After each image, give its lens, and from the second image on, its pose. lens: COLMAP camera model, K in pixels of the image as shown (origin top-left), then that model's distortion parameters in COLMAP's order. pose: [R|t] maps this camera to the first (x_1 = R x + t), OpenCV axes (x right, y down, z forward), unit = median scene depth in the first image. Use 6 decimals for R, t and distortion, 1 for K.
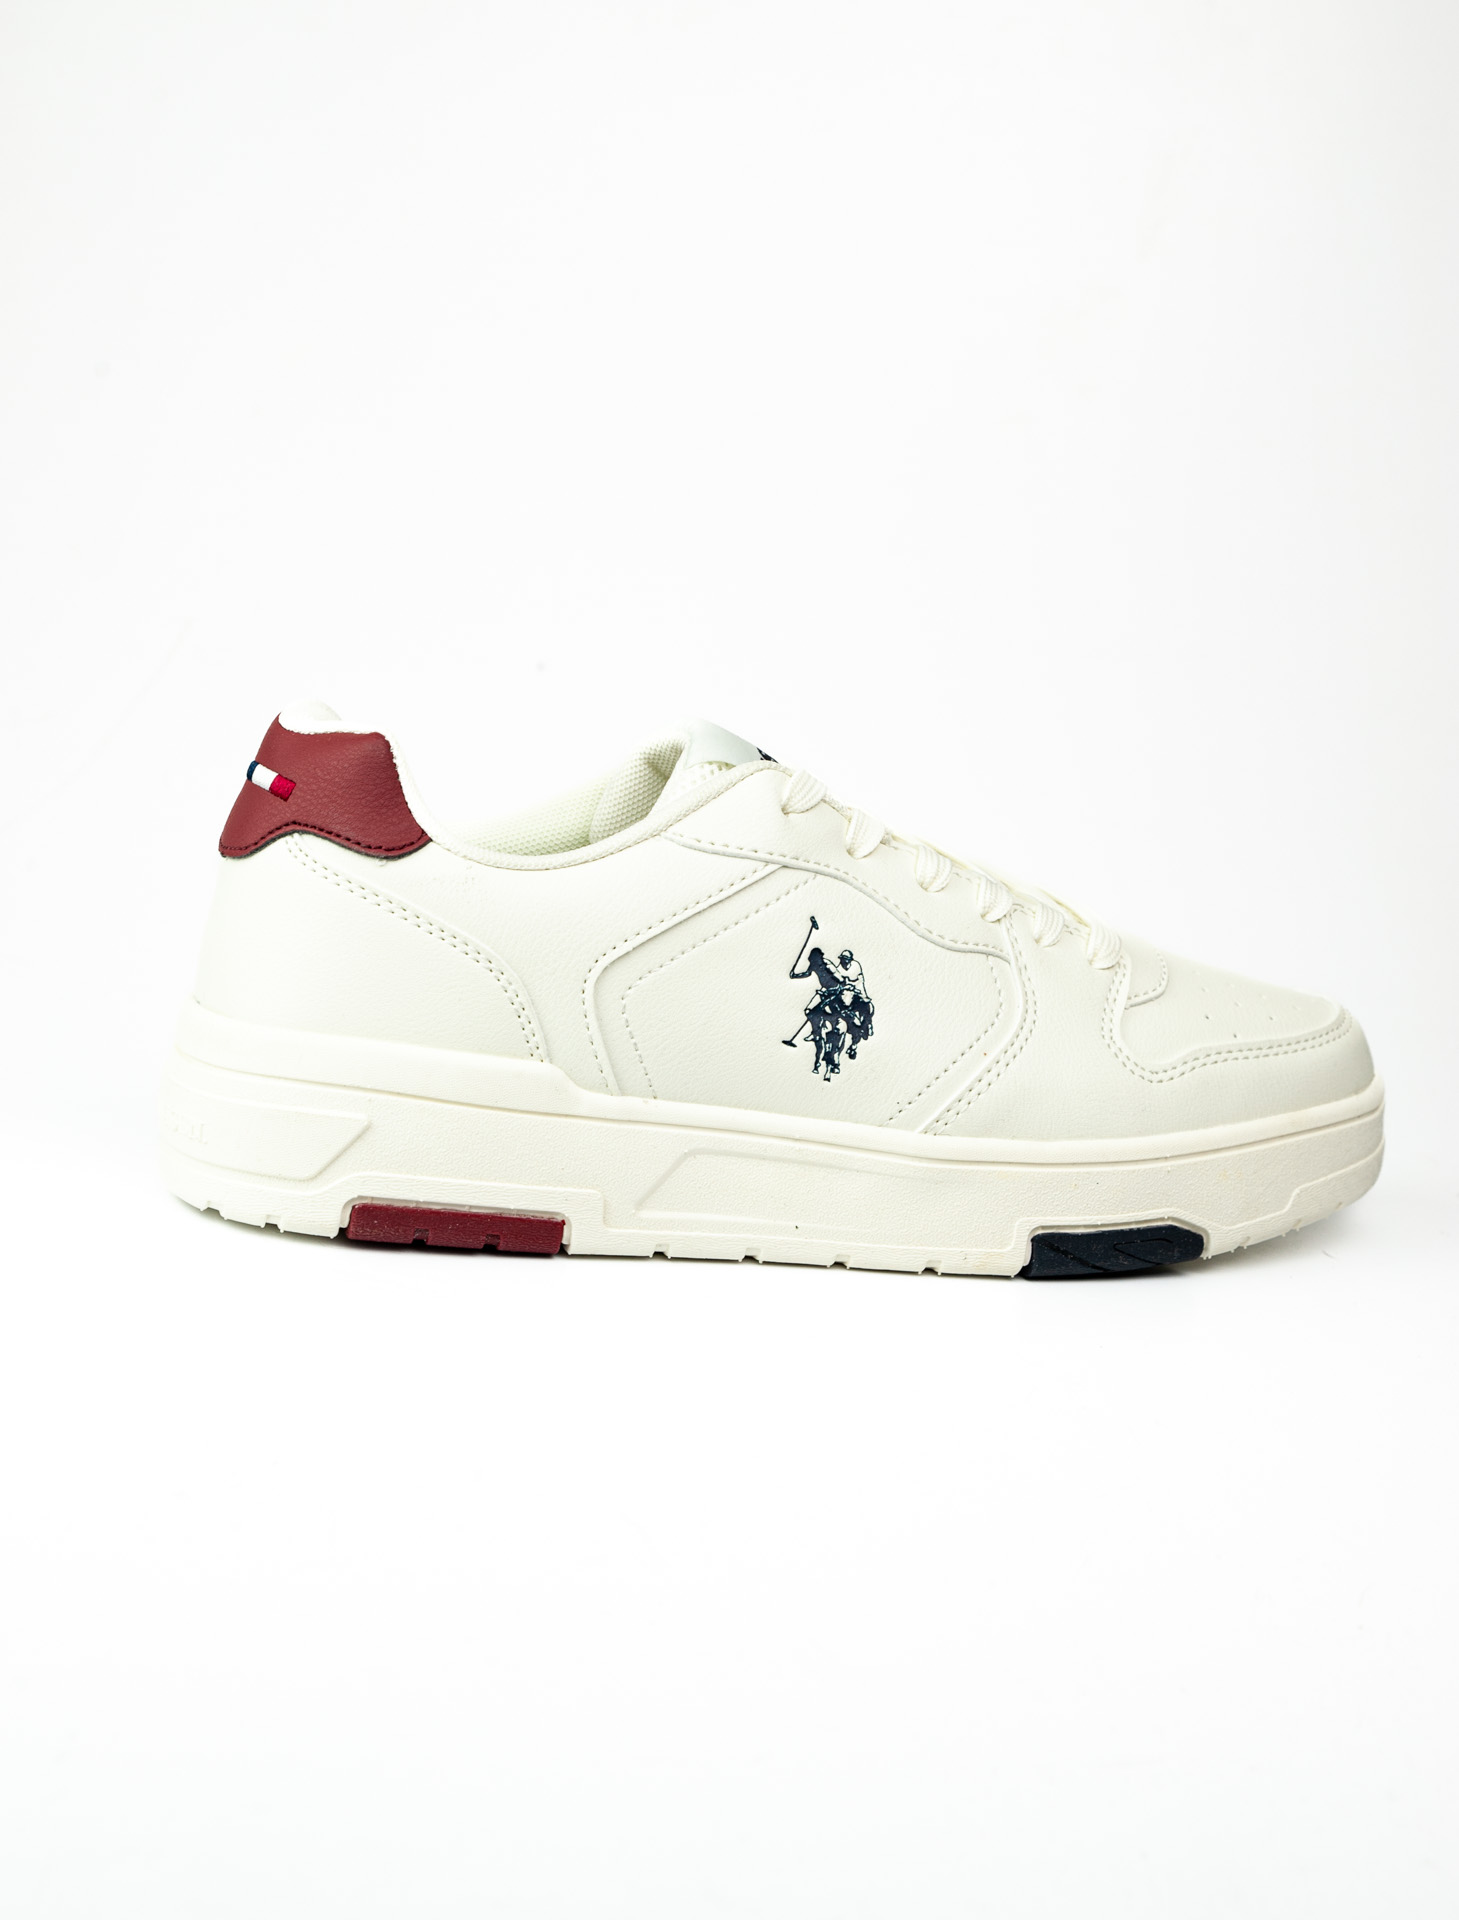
lens RADIAL K [[2971.4, 0, 728.0], [0, 2971.4, 968.5], [0, 0, 1]] dist [-0.004691, 0.000000]
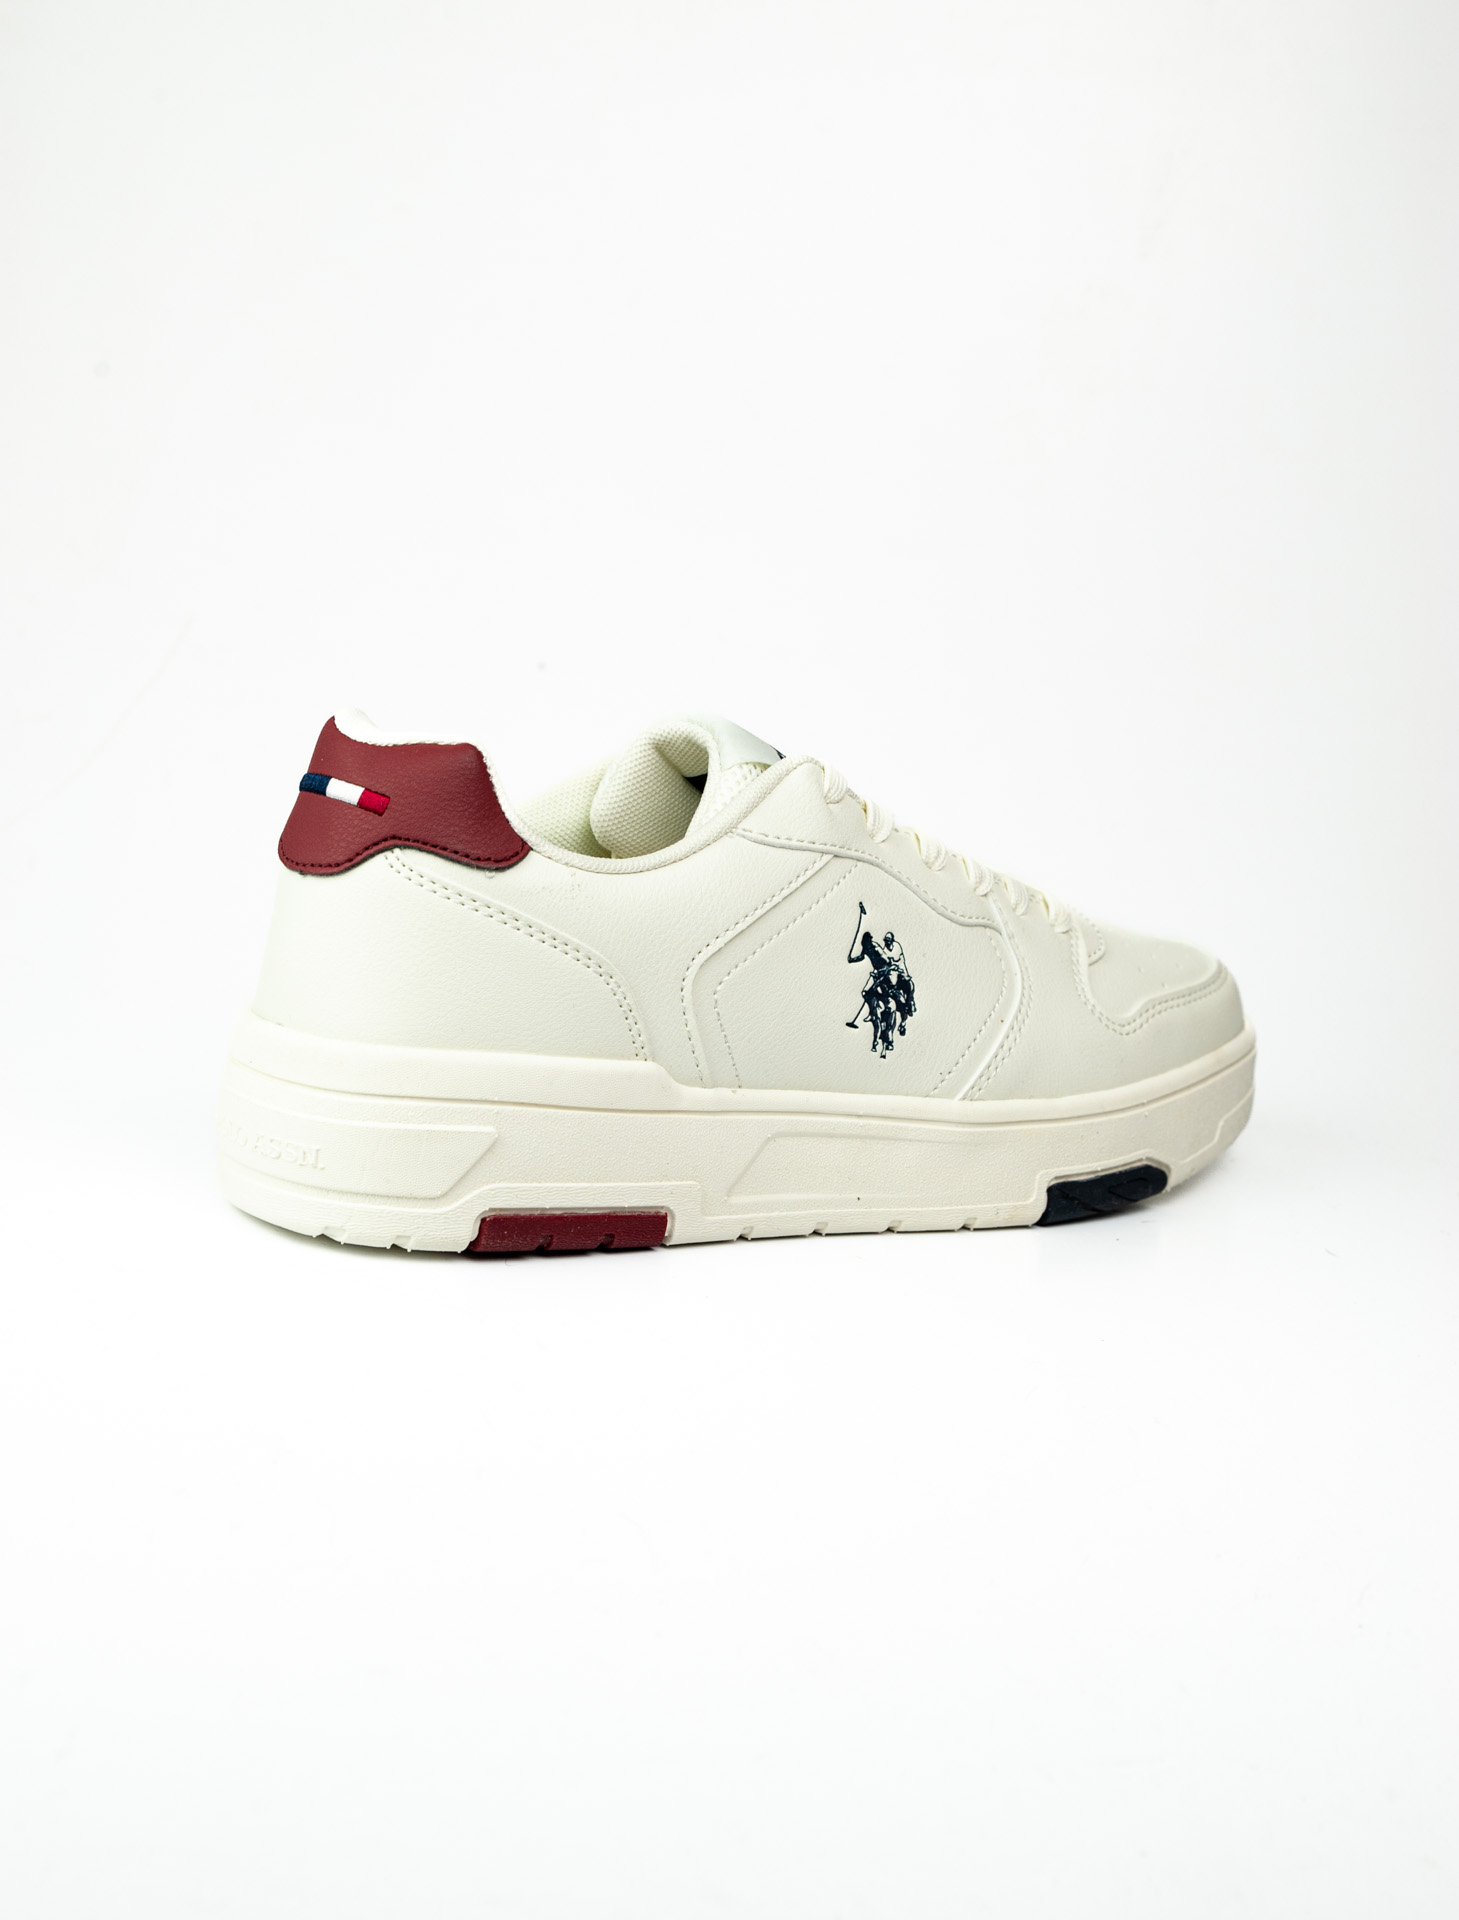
lens RADIAL K [[2971.4, 0, 729.5], [0, 2971.4, 951.8], [0, 0, 1]] dist [-0.004691, 0.000000]
pose [[0.934362, -0.060460, 0.351159, -0.384911], [0.047448, 0.997835, 0.045551, -0.050135], [-0.353153, -0.025899, 0.935207, 0.037470]]
